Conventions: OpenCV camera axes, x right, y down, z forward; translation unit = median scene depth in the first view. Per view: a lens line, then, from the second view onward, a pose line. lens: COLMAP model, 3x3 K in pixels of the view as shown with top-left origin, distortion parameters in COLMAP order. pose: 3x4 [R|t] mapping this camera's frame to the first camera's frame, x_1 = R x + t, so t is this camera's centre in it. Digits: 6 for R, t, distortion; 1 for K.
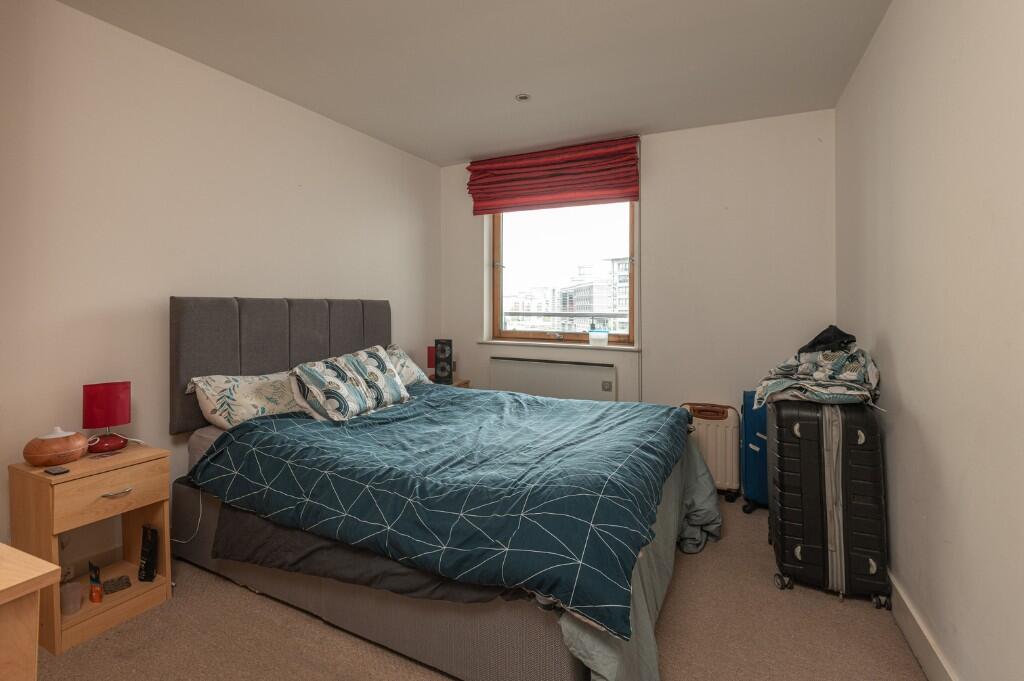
lens RADIAL K [[473.1, 0, 515.5], [0, 473.1, 308.0], [0, 0, 1]] dist [0.030034, -0.020374]
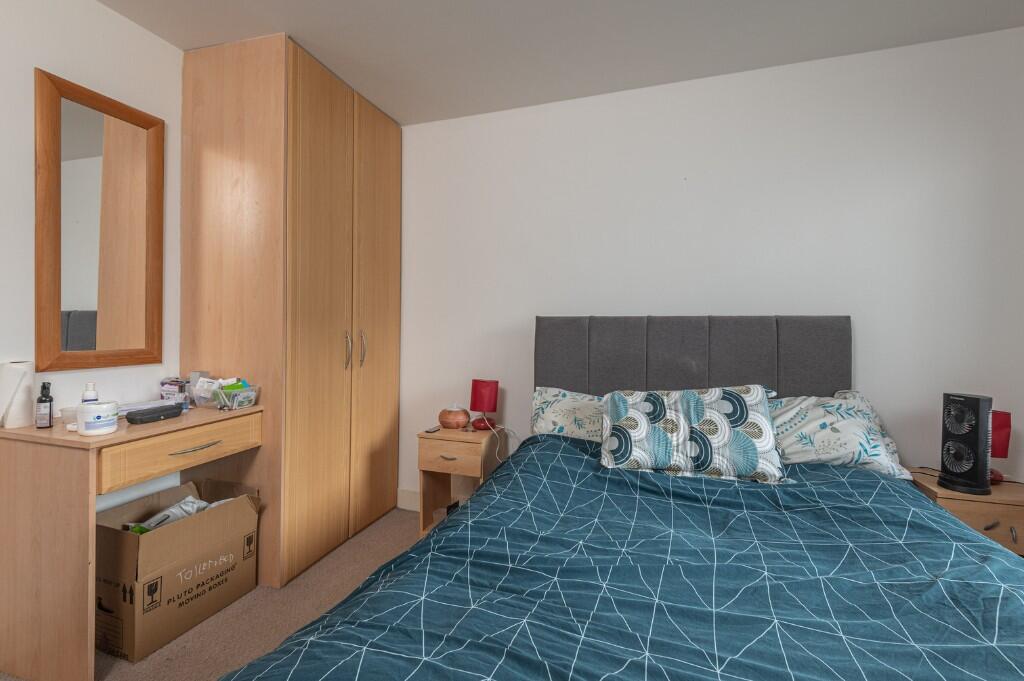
lens RADIAL K [[468.4, 0, 516.6], [0, 468.4, 325.1], [0, 0, 1]] dist [0.015029, -0.010129]
pose [[0.122993, -0.003059, -0.992403, 0.423258], [-0.009965, 0.999941, -0.004317, 0.003365], [0.992358, 0.010420, 0.122955, 0.788880]]
